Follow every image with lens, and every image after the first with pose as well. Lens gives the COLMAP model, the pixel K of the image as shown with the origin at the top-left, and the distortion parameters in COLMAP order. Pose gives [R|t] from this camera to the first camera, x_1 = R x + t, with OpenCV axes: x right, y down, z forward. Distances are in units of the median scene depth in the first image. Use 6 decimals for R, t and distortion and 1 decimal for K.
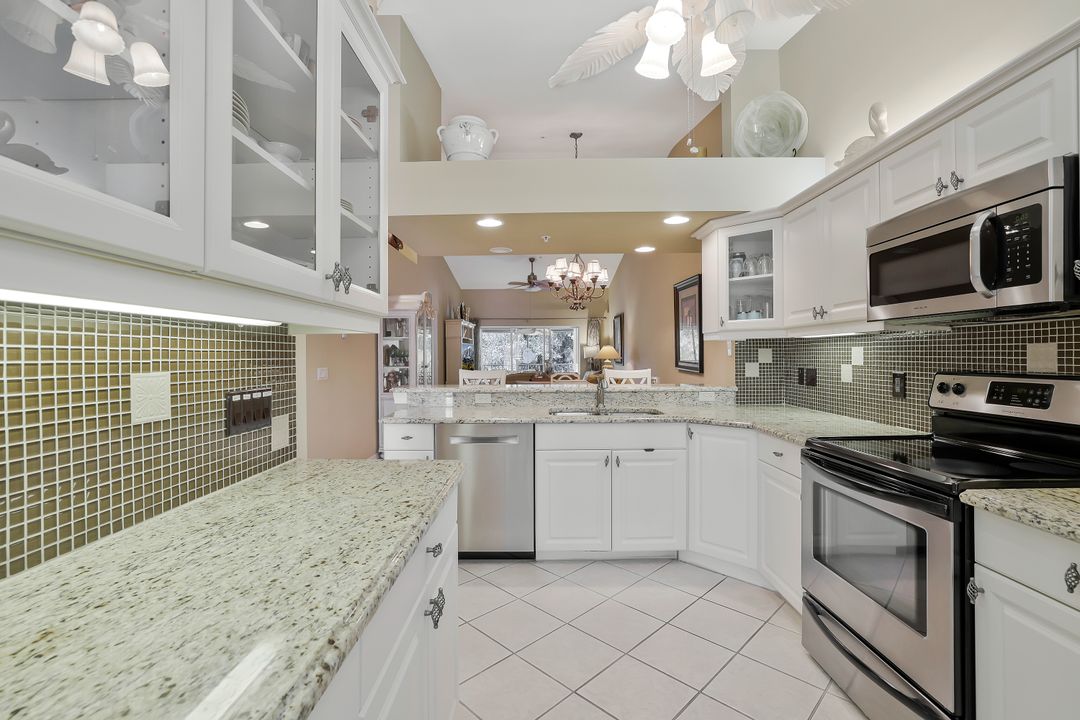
lens RADIAL K [[490.8, 0, 538.0], [0, 490.8, 352.2], [0, 0, 1]] dist [-0.023880, 0.000617]
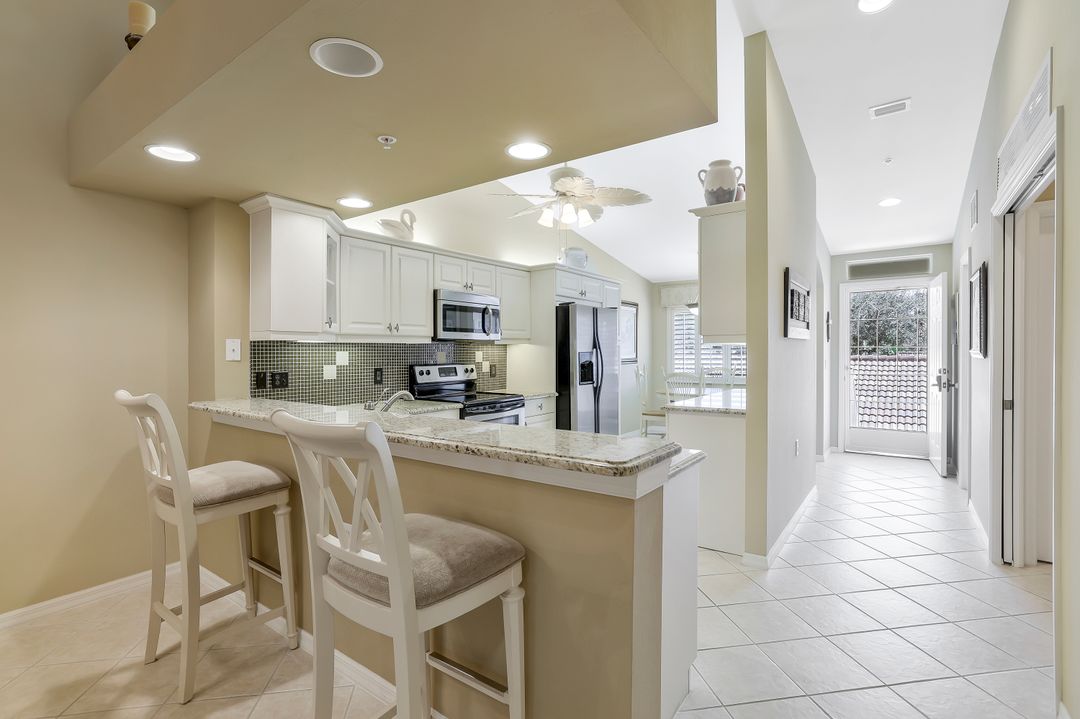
lens RADIAL K [[510.4, 0, 540.0], [0, 510.4, 359.5], [0, 0, 1]] dist [-0.002676, -0.000103]
pose [[-0.809046, 0.004662, 0.587727, -0.828207], [0.007923, 0.999964, 0.002975, 0.015265], [-0.587692, 0.007063, -0.809054, 2.460696]]
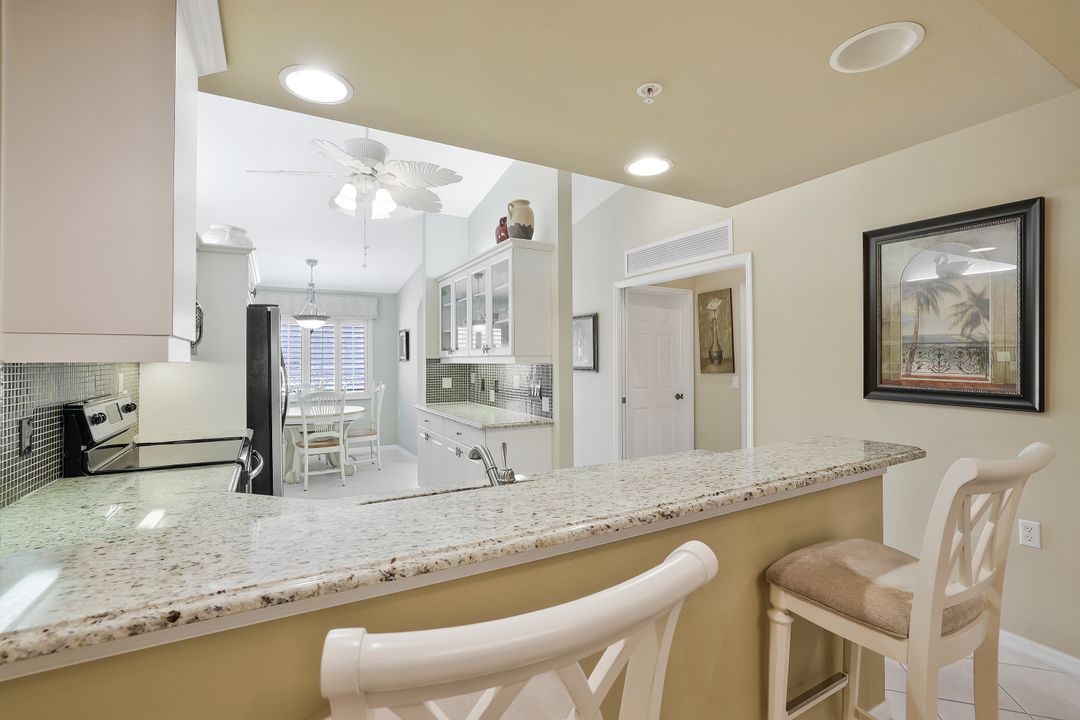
lens RADIAL K [[487.1, 0, 547.1], [0, 487.1, 363.3], [0, 0, 1]] dist [-0.030003, 0.000642]
pose [[-0.863717, 0.014143, -0.503779, 0.507309], [0.013791, 0.999895, 0.004425, -0.036815], [0.503789, -0.003126, -0.863821, 2.325449]]
